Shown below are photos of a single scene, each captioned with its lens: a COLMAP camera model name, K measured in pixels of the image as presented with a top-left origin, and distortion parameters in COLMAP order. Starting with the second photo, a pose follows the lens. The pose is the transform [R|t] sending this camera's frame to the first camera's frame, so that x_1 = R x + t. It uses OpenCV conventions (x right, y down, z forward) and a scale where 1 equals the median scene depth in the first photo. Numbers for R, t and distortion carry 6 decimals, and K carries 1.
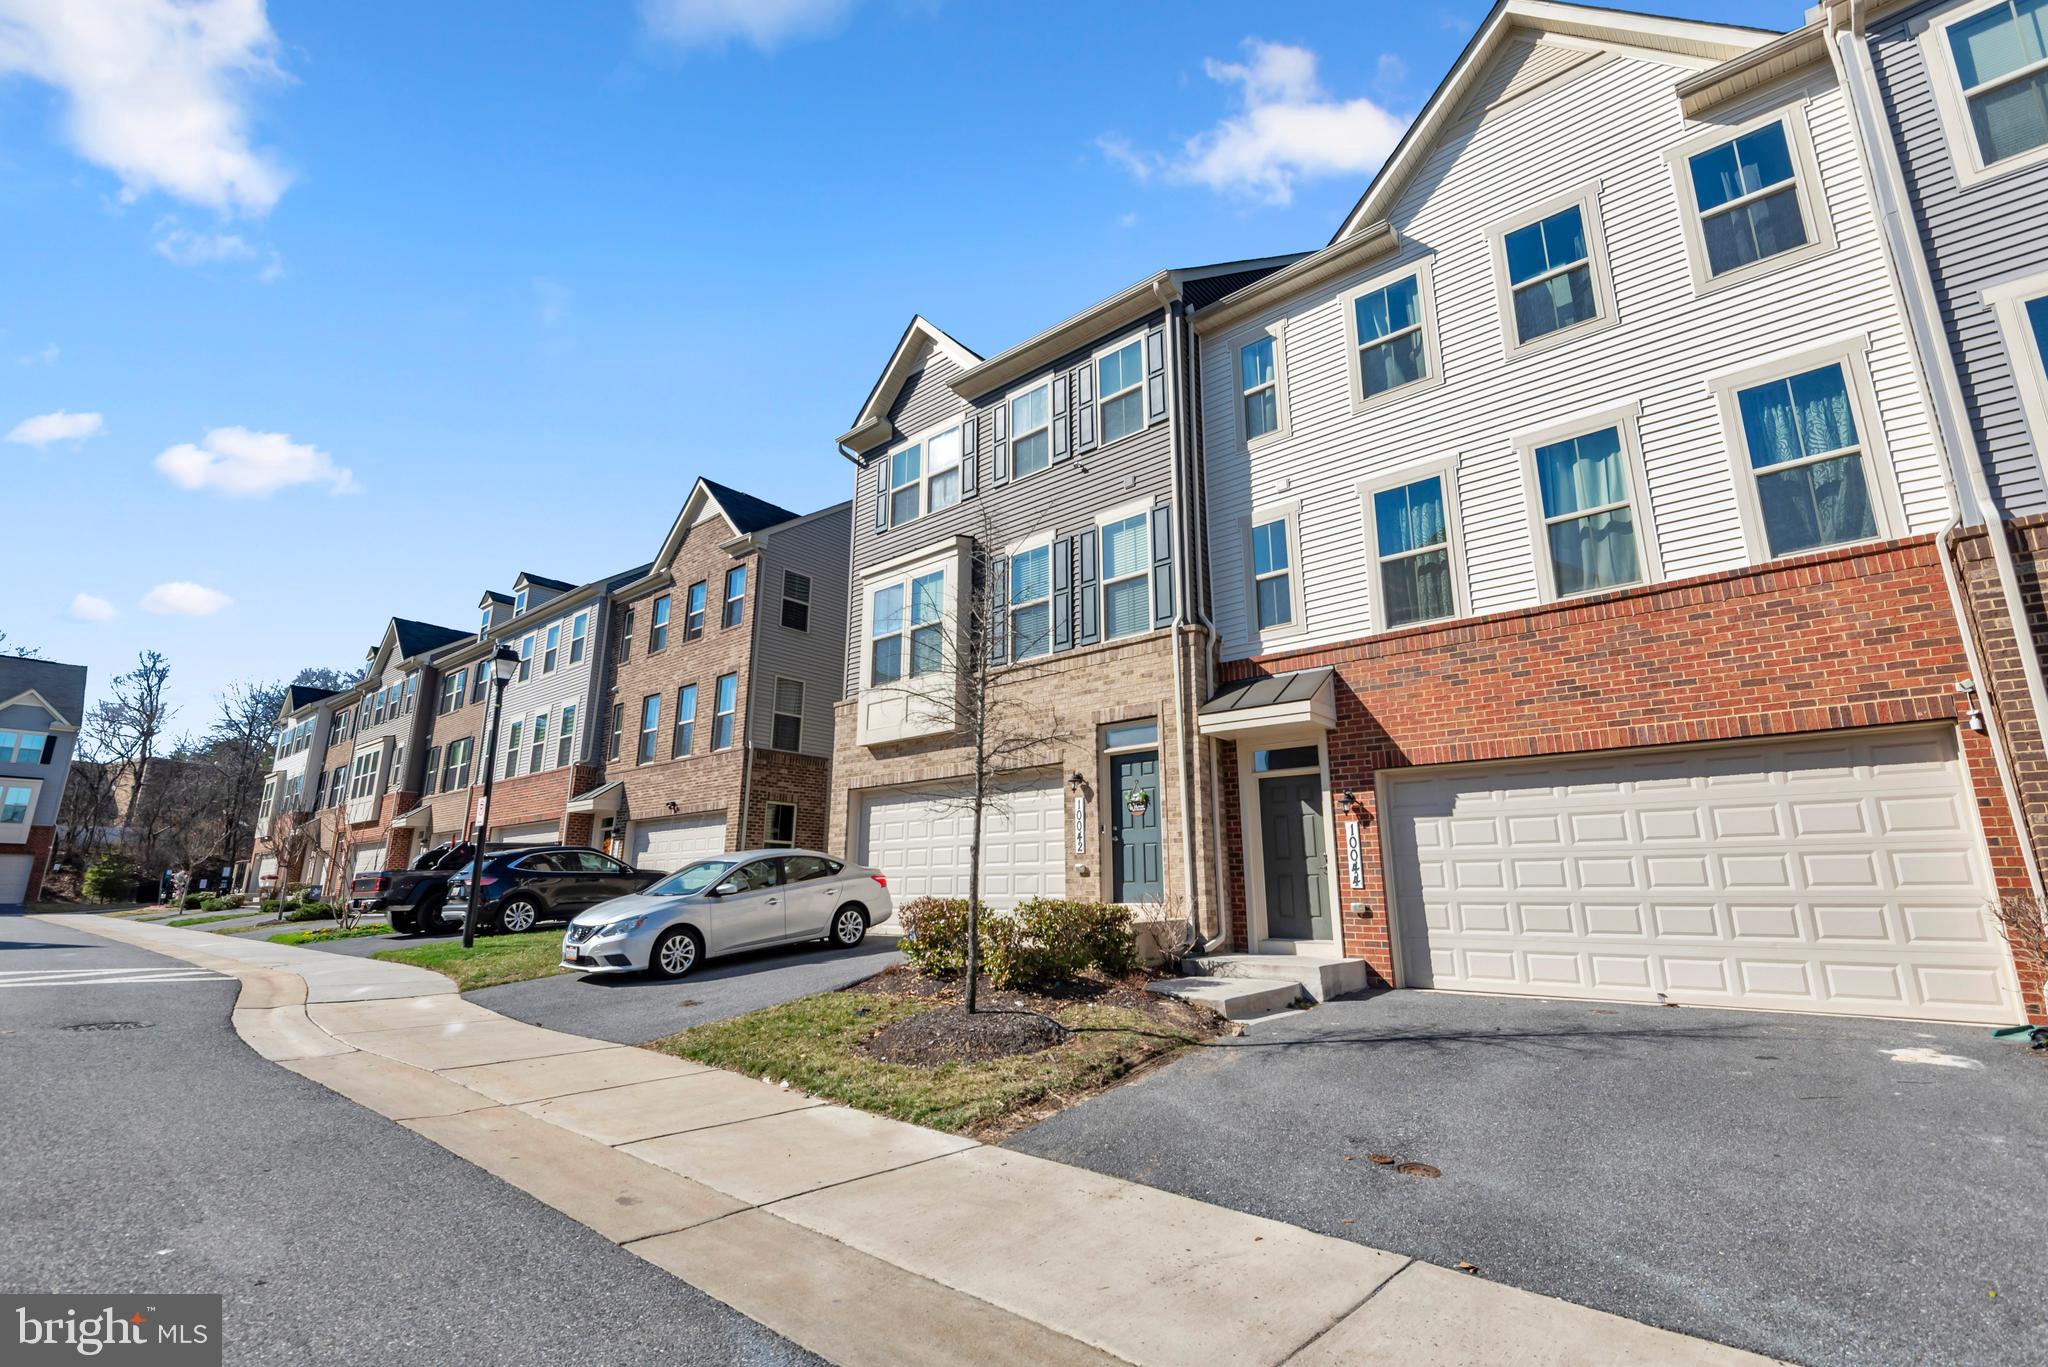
lens RADIAL K [[921.2, 0, 1009.7], [0, 921.2, 673.1], [0, 0, 1]] dist [0.045799, -0.024620]
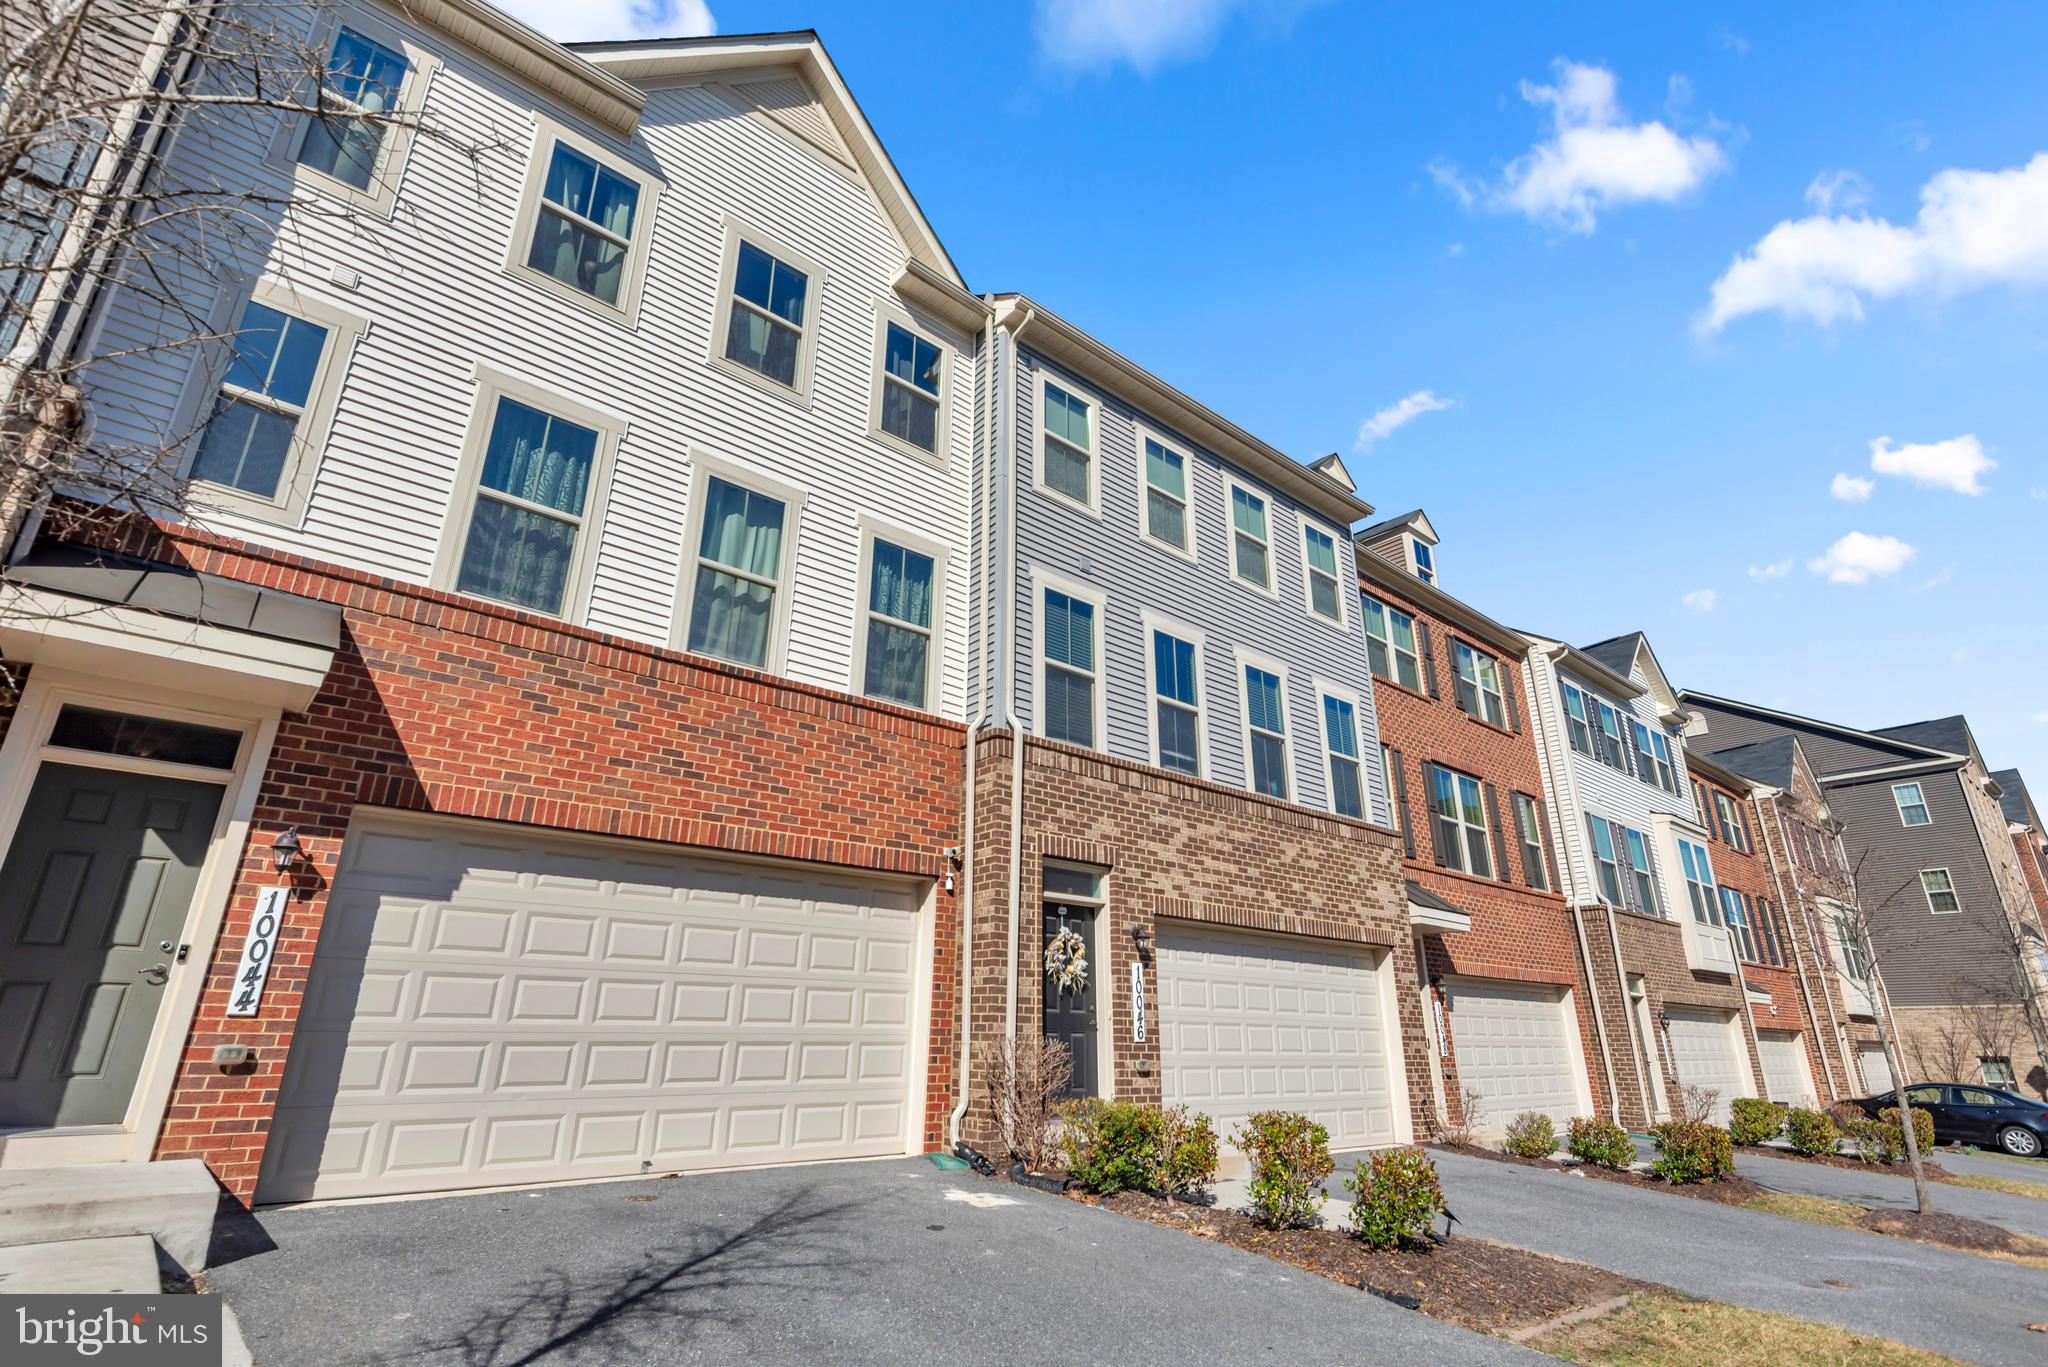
lens RADIAL K [[997.9, 0, 1025.0], [0, 997.9, 658.3], [0, 0, 1]] dist [0.048103, -0.032988]
pose [[0.122919, 0.352813, 0.927585, -0.166694], [-0.247994, 0.915940, -0.315521, 0.116518], [-0.960932, -0.191252, 0.200082, 0.492157]]
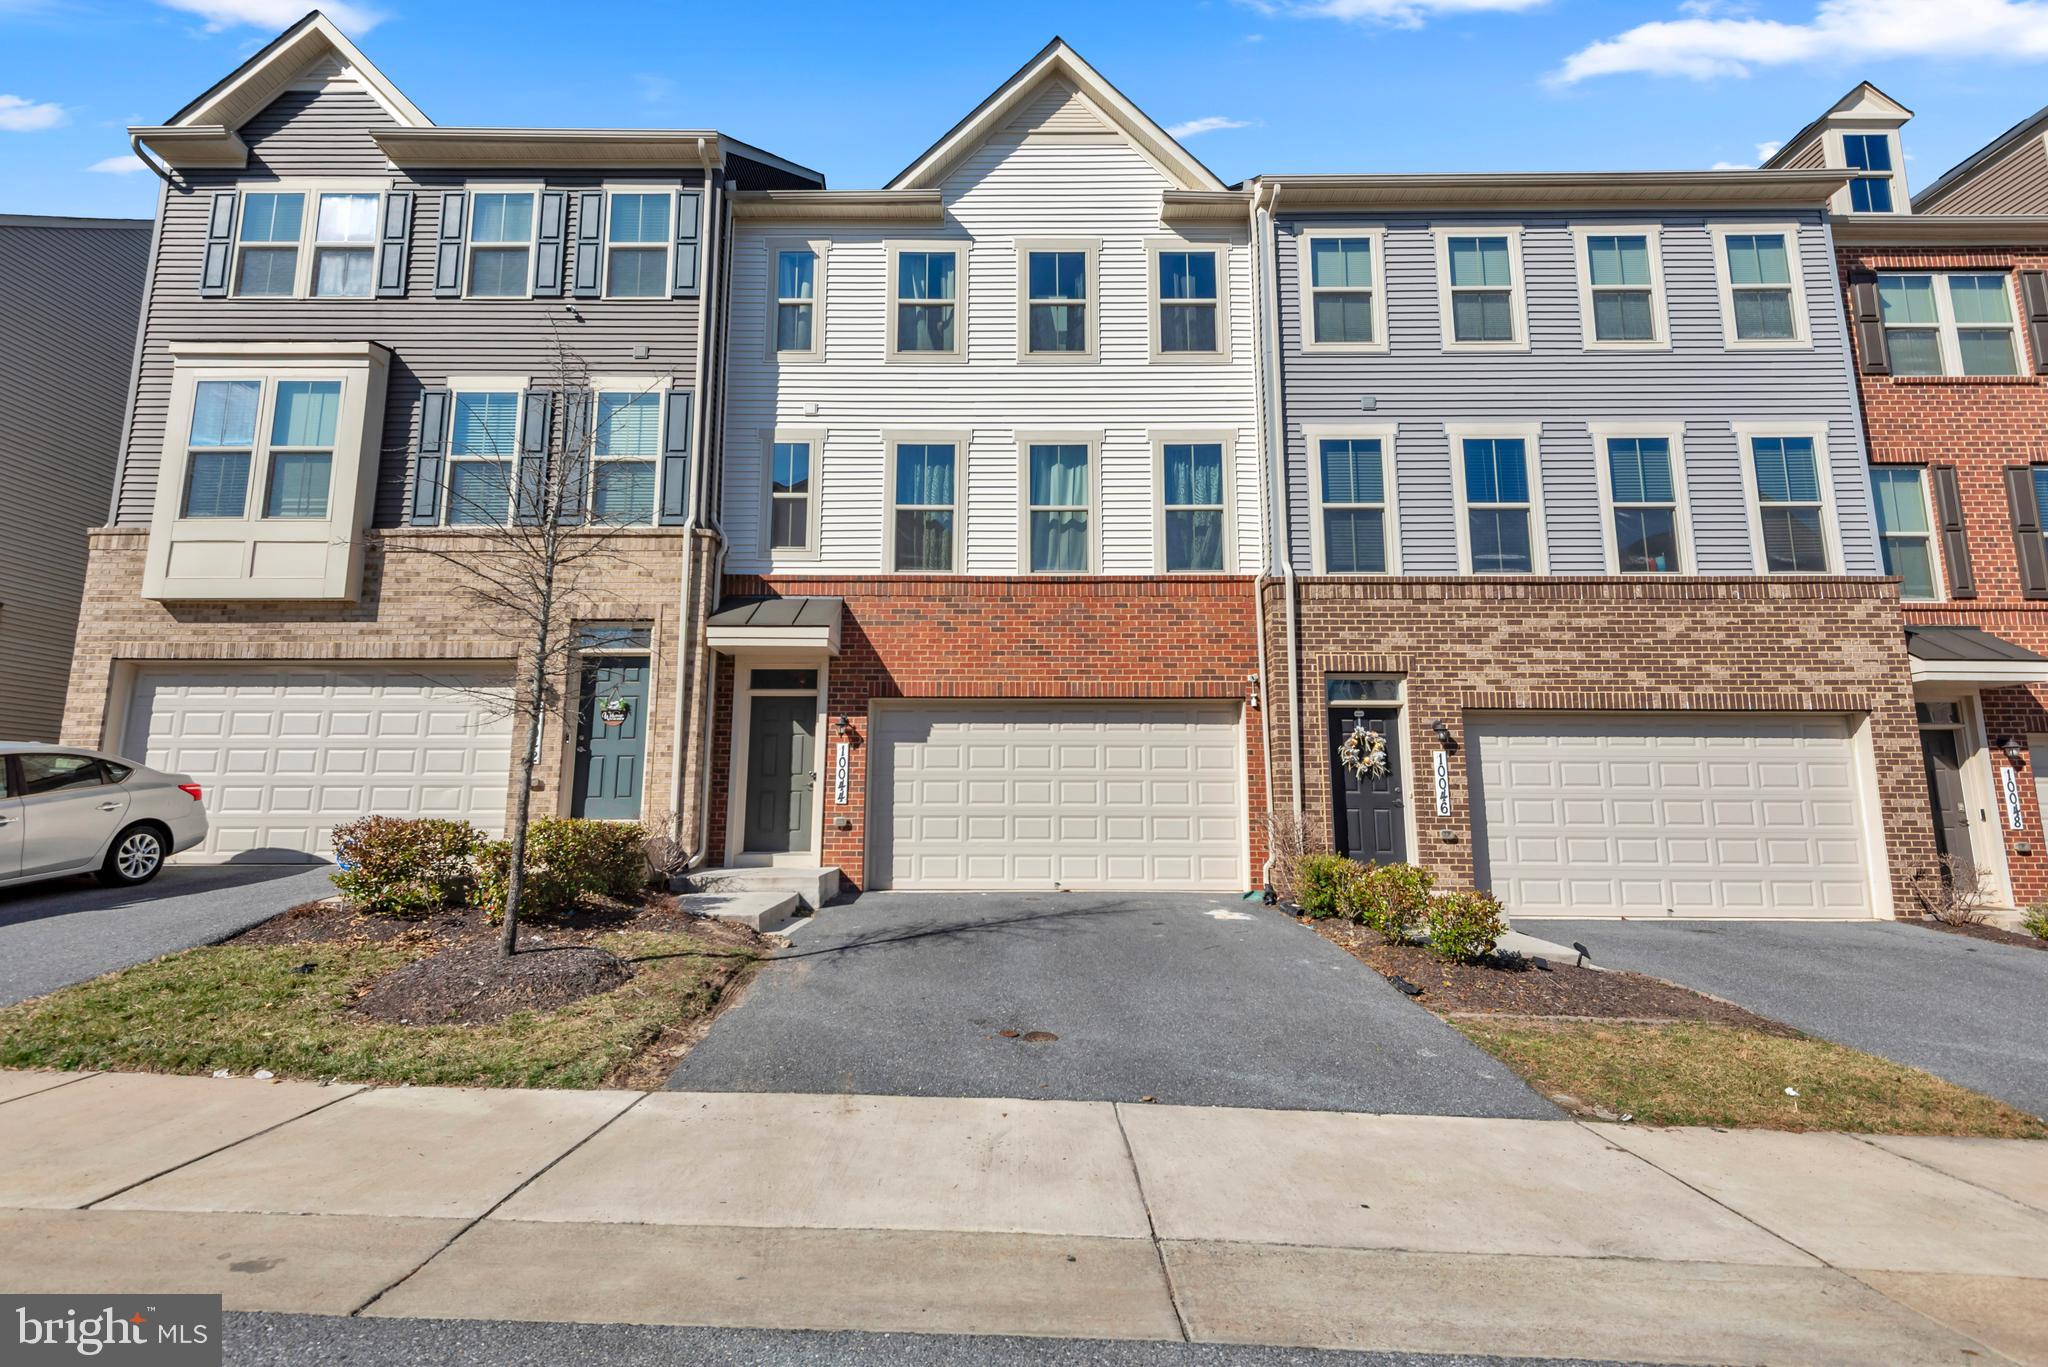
lens RADIAL K [[921.2, 0, 1009.7], [0, 921.2, 673.1], [0, 0, 1]] dist [0.045799, -0.024620]
pose [[0.755559, 0.096963, 0.647865, -0.187517], [-0.158111, 0.986739, 0.036714, 0.009507], [-0.635714, -0.130174, 0.760870, 0.071252]]
